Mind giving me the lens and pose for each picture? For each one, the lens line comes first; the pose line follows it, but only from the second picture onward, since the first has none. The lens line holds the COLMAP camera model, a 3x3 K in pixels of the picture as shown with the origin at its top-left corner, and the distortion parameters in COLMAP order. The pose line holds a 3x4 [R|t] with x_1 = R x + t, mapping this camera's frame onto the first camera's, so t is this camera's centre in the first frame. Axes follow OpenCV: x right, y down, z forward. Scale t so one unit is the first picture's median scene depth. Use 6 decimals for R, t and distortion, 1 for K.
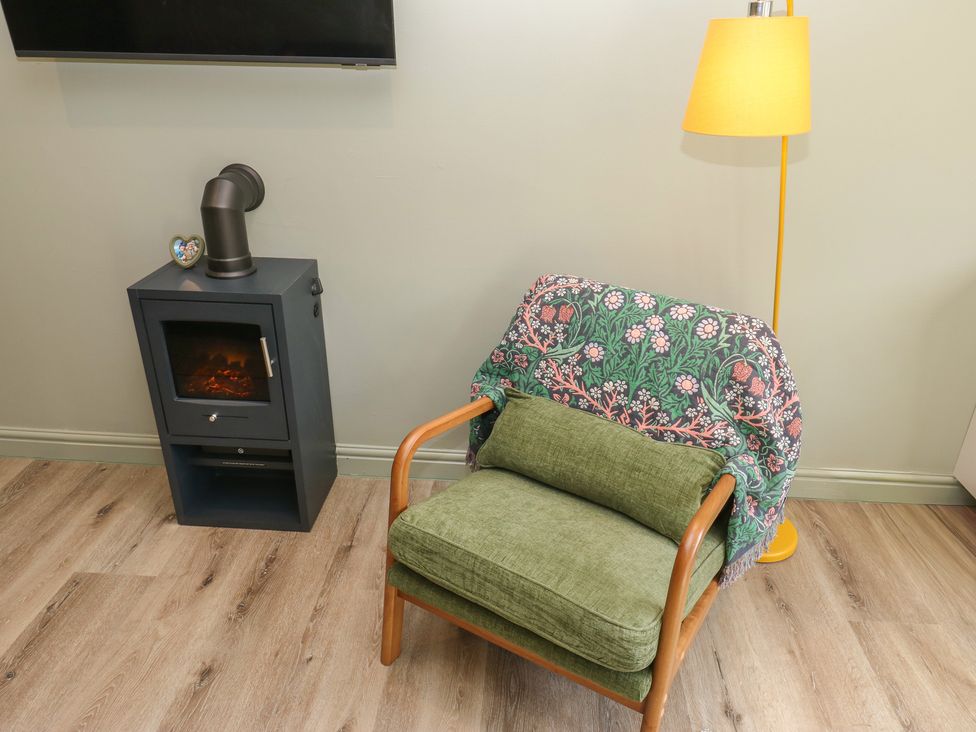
lens RADIAL K [[697.8, 0, 494.7], [0, 697.8, 353.3], [0, 0, 1]] dist [0.003203, -0.006389]
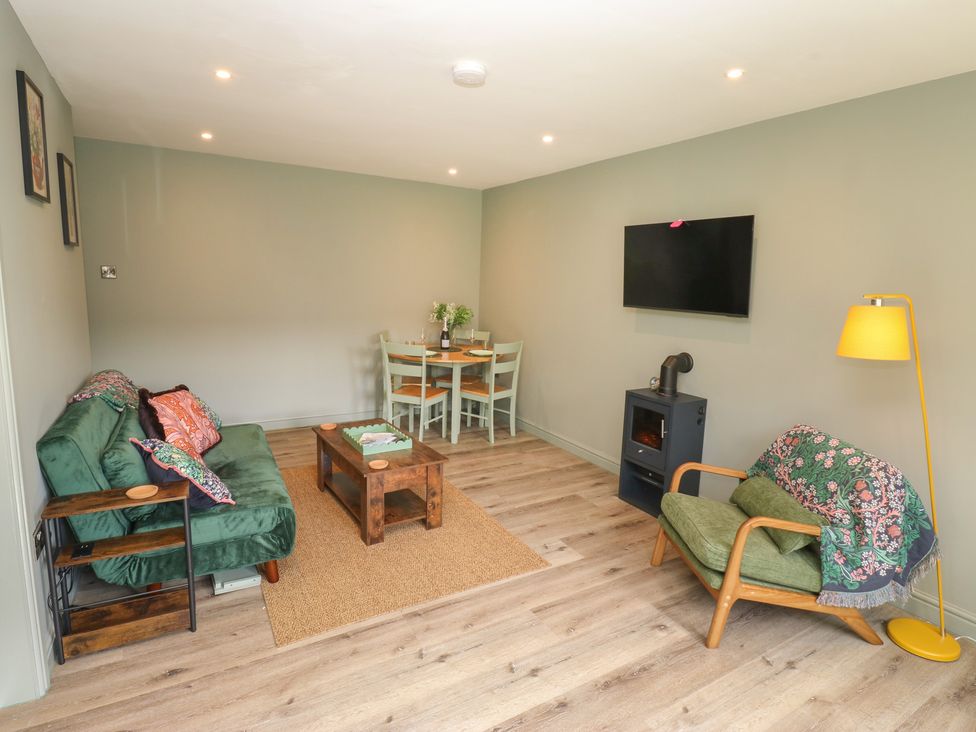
lens RADIAL K [[529.9, 0, 488.6], [0, 529.9, 364.0], [0, 0, 1]] dist [-0.003363, -0.005049]
pose [[0.551885, 0.133488, -0.823167, 0.823566], [-0.369501, 0.924061, -0.097879, 0.204021], [0.747591, 0.358179, 0.559300, -0.532457]]
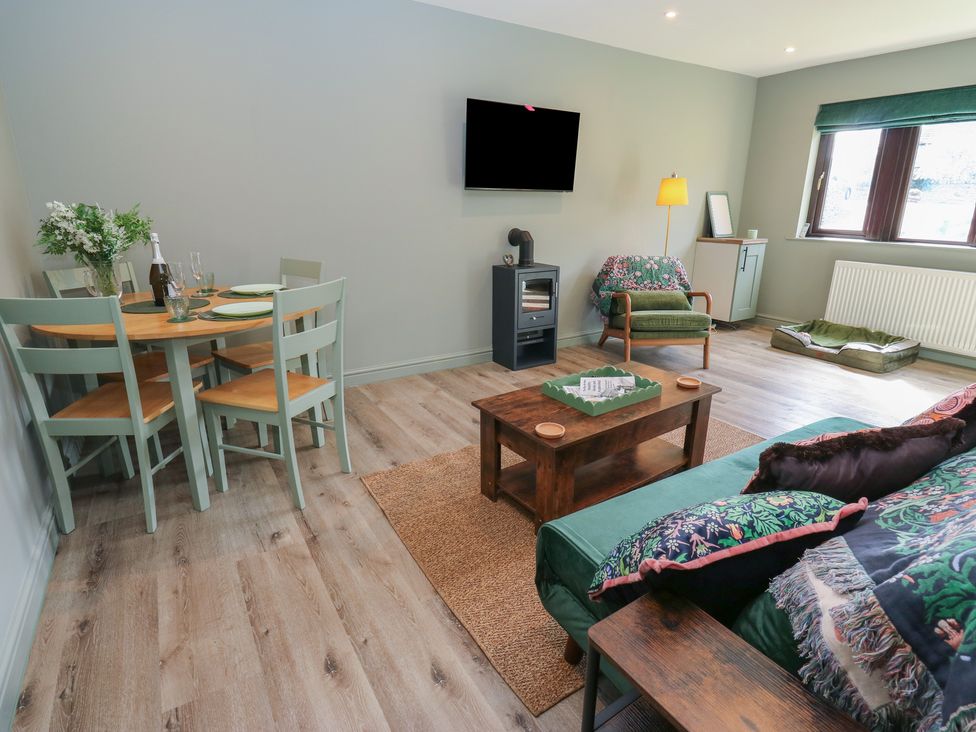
lens RADIAL K [[529.9, 0, 490.5], [0, 529.9, 364.5], [0, 0, 1]] dist [-0.003363, -0.005049]
pose [[0.806410, -0.186400, 0.561212, -1.916837], [0.254727, 0.965957, -0.045188, 0.350289], [-0.533683, 0.179395, 0.826438, -0.628878]]
